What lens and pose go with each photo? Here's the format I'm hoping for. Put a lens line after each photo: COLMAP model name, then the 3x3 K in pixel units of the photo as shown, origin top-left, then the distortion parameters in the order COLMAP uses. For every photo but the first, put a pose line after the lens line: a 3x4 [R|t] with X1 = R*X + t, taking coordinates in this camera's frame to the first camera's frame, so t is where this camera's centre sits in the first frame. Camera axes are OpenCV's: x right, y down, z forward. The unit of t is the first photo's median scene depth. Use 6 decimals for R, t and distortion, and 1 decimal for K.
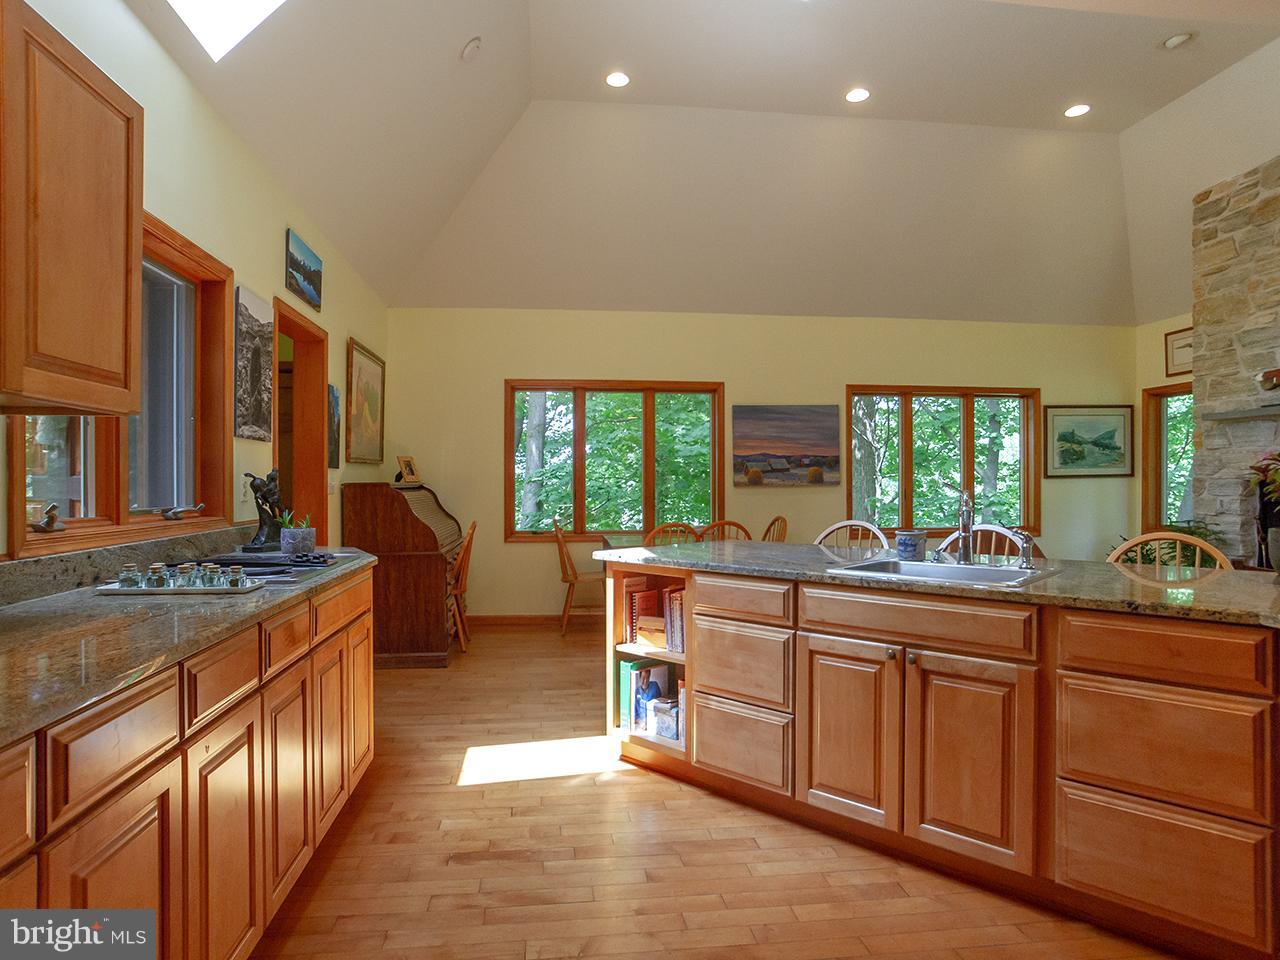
lens RADIAL K [[726.0, 0, 640.0], [0, 726.0, 480.0], [0, 0, 1]] dist [0.037526, 0.000005]
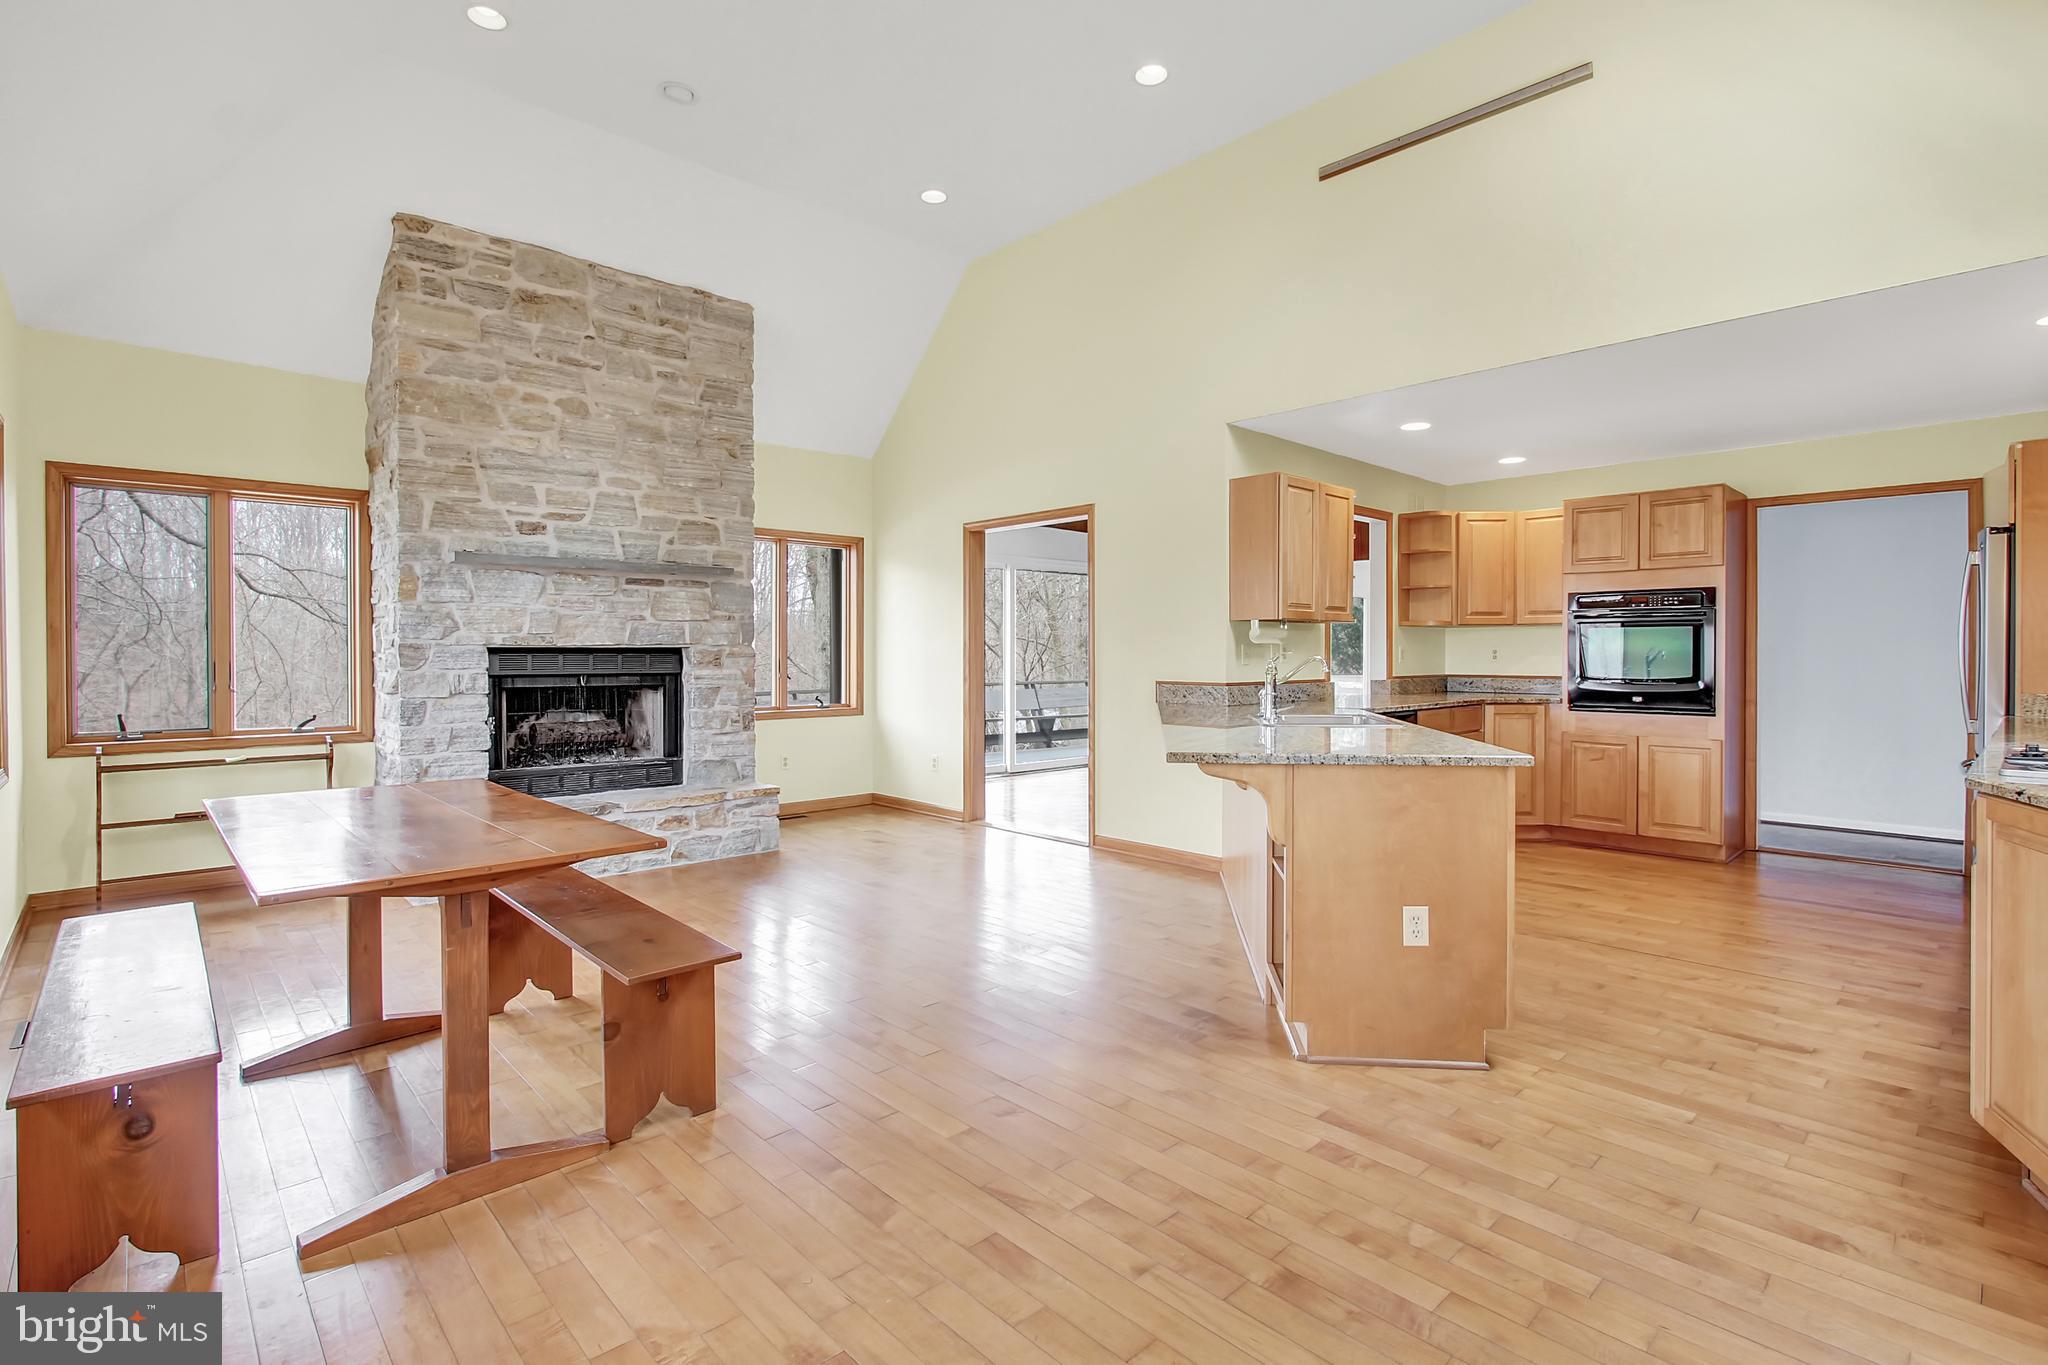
lens RADIAL K [[1009.0, 0, 1022.5], [0, 1009.0, 665.2], [0, 0, 1]] dist [-0.003611, -0.000784]
pose [[-0.587733, -0.006887, 0.809025, -0.311418], [0.003618, 0.999931, 0.011141, 0.008472], [-0.809047, 0.009475, -0.587668, 1.136314]]
